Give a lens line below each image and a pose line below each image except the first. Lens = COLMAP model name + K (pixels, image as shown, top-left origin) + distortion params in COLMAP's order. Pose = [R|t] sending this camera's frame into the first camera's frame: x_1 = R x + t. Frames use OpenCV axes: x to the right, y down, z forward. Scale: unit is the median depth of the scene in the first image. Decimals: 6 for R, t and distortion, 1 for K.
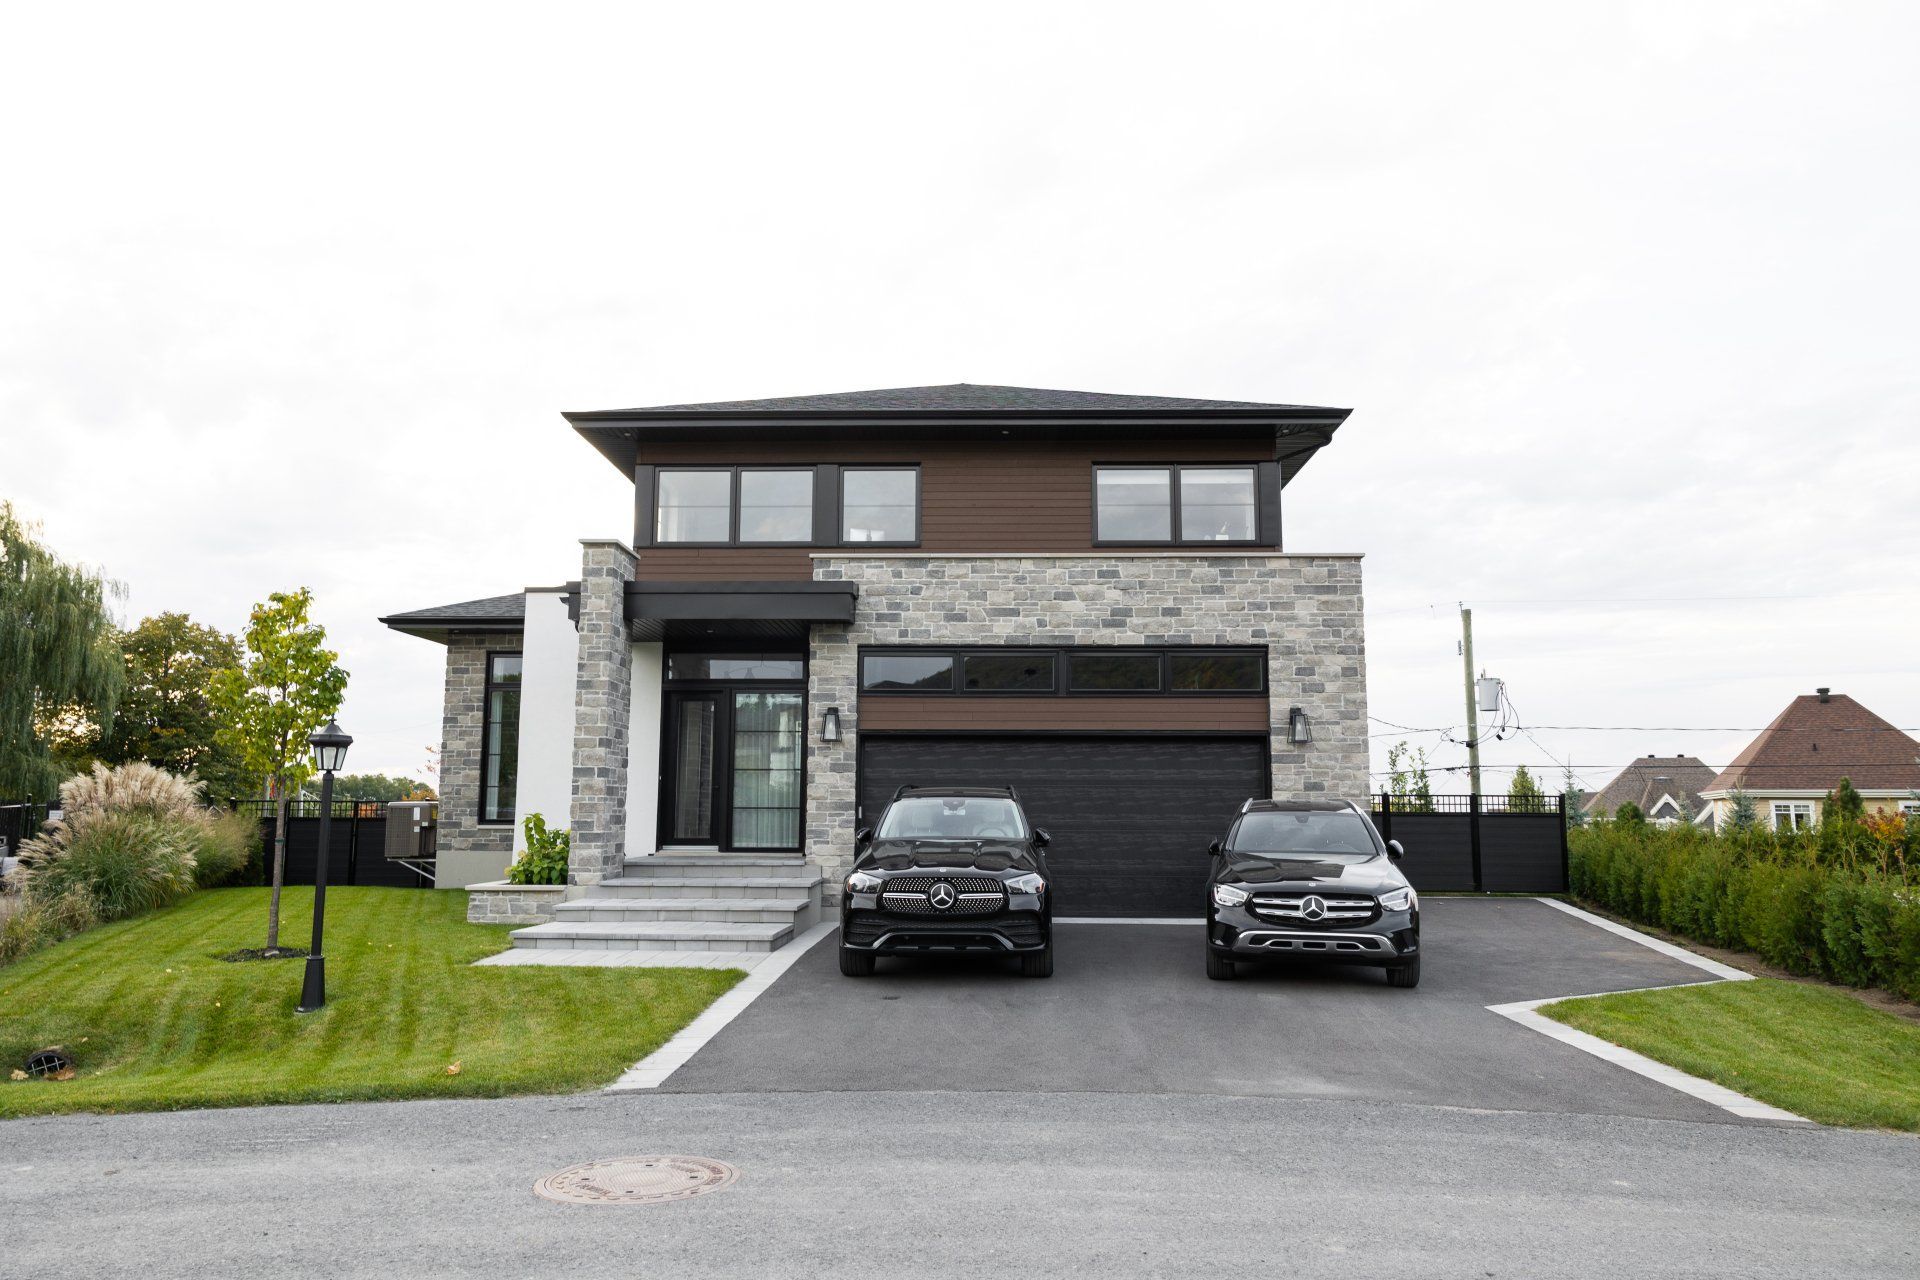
lens RADIAL K [[1291.5, 0, 961.7], [0, 1291.5, 642.3], [0, 0, 1]] dist [0.006826, 0.001647]
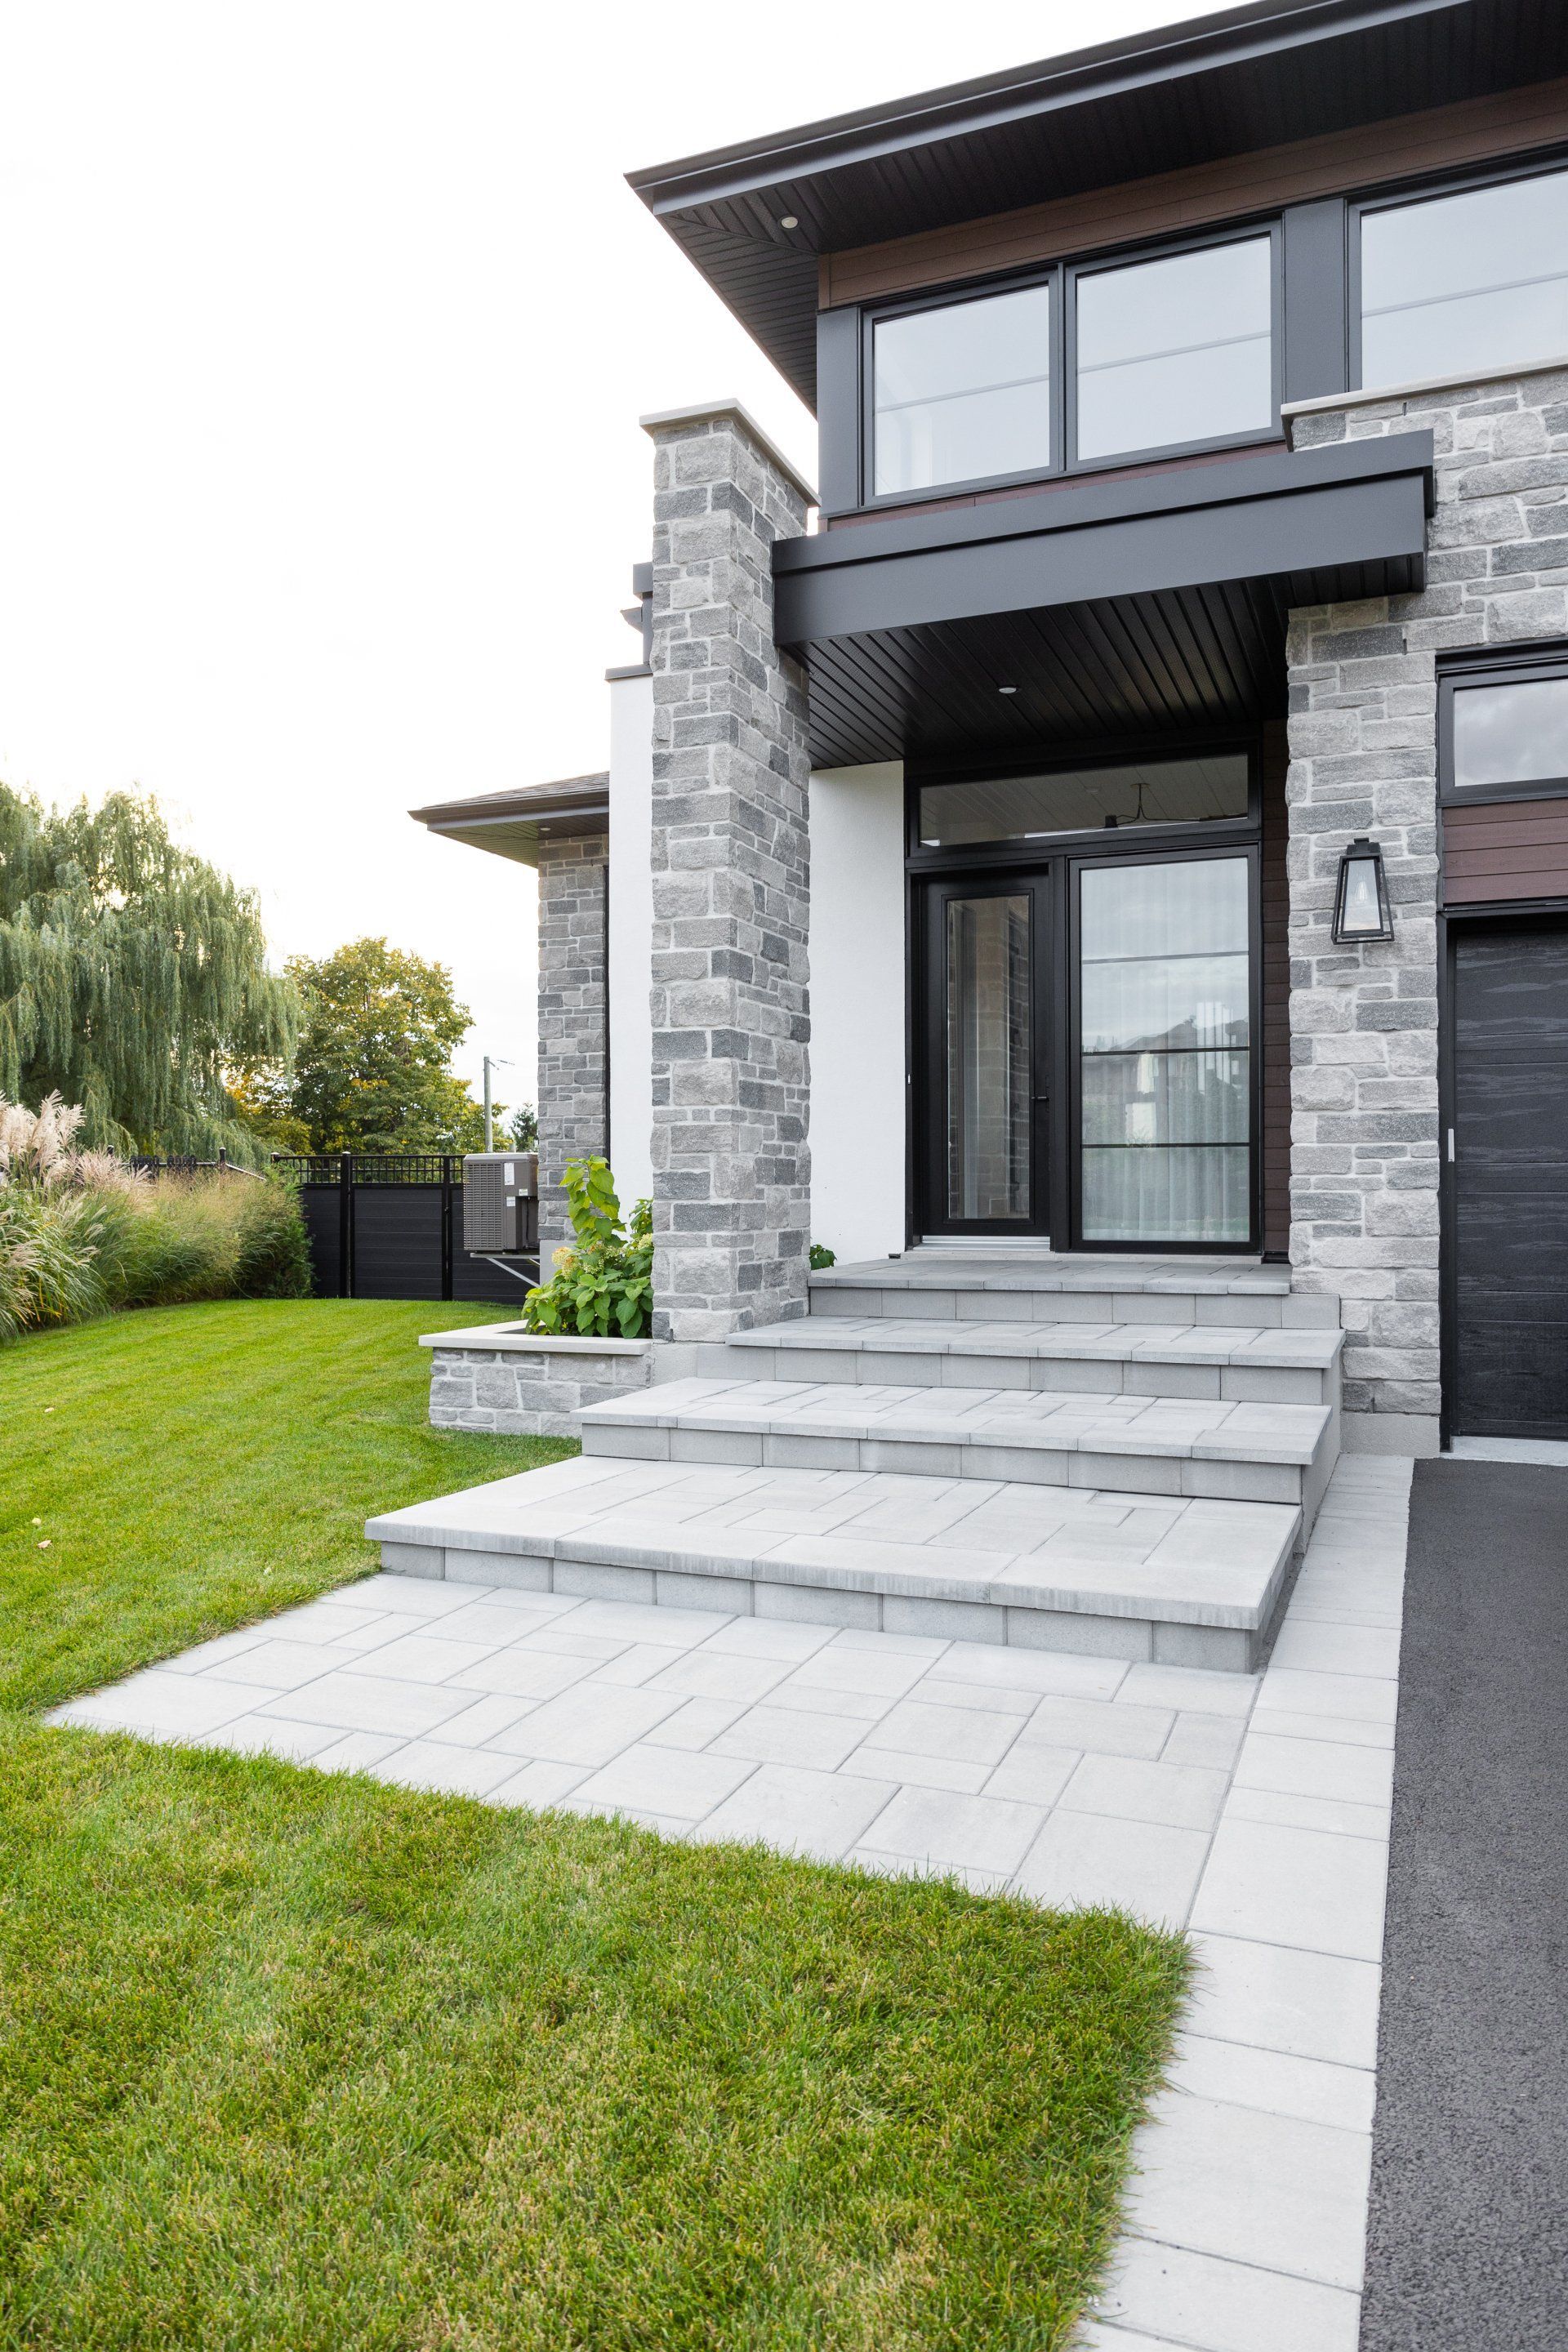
lens RADIAL K [[1582.1, 0, 785.6], [0, 1582.1, 1177.9], [0, 0, 1]] dist [0.006826, 0.001647]
pose [[0.936326, -0.008544, -0.351029, -0.095669], [0.052497, 0.991874, 0.115887, 0.081169], [0.347186, -0.126936, 0.929166, 0.539013]]
